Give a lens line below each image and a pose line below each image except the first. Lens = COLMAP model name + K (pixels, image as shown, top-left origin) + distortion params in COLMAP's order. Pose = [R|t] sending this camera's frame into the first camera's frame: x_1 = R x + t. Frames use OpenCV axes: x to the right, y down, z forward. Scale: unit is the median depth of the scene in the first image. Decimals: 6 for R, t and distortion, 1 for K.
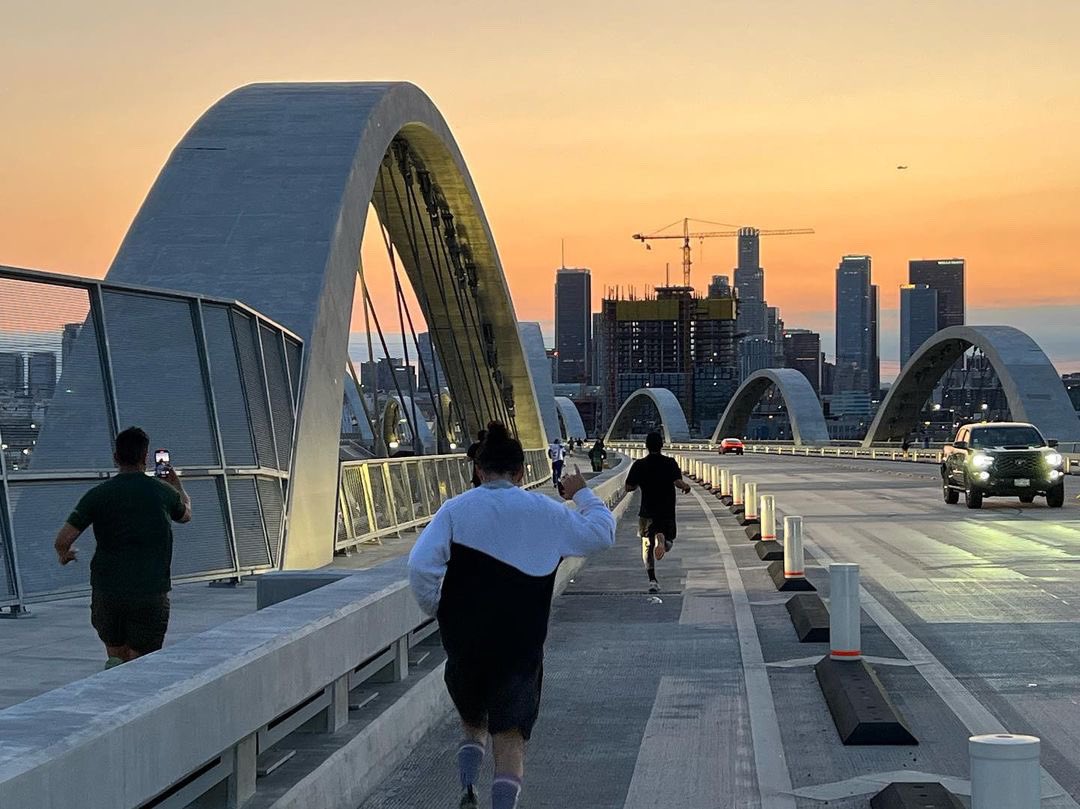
lens RADIAL K [[2100.2, 0, 540.0], [0, 2100.2, 404.5], [0, 0, 1]] dist [0.455448, 0.019741]
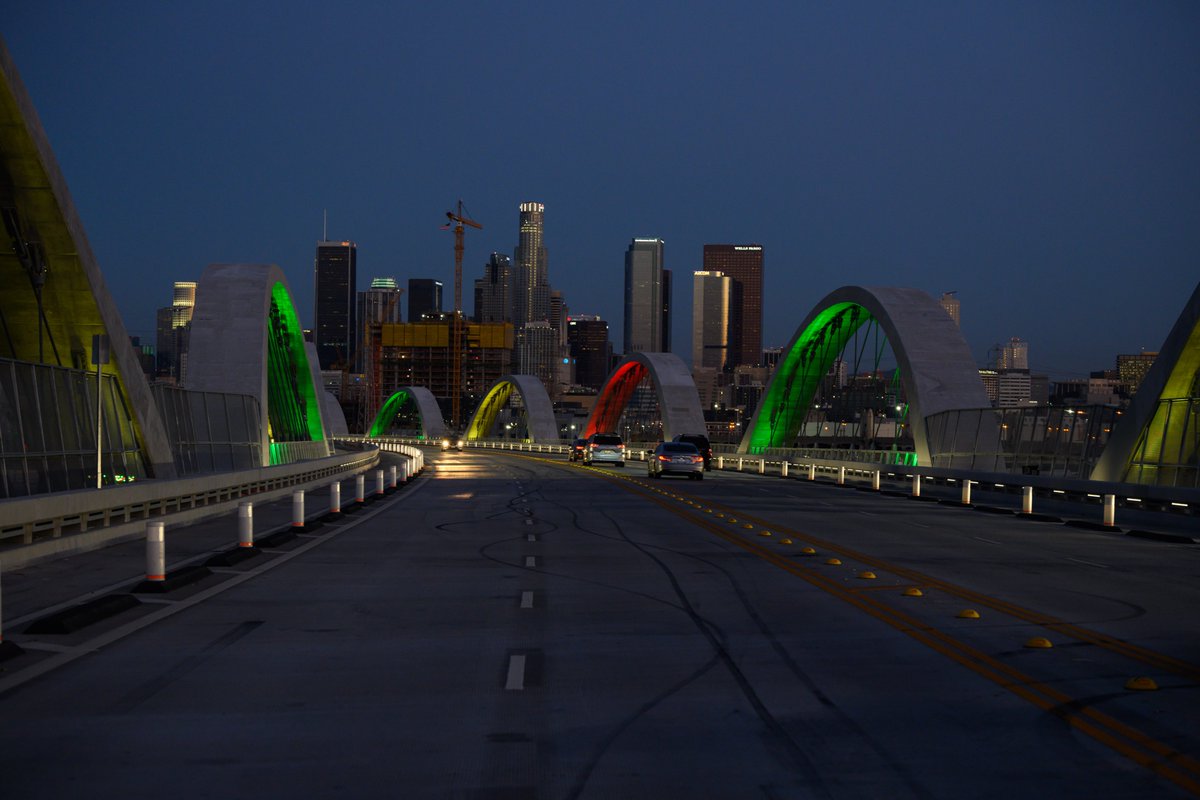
lens RADIAL K [[3142.3, 0, 600.0], [0, 3142.3, 400.0], [0, 0, 1]] dist [0.035754, -0.001822]
pose [[0.994457, 0.022774, 0.102652, -0.041215], [-0.023432, 0.999712, 0.005210, -0.031901], [-0.102504, -0.007587, 0.994704, -1.640179]]
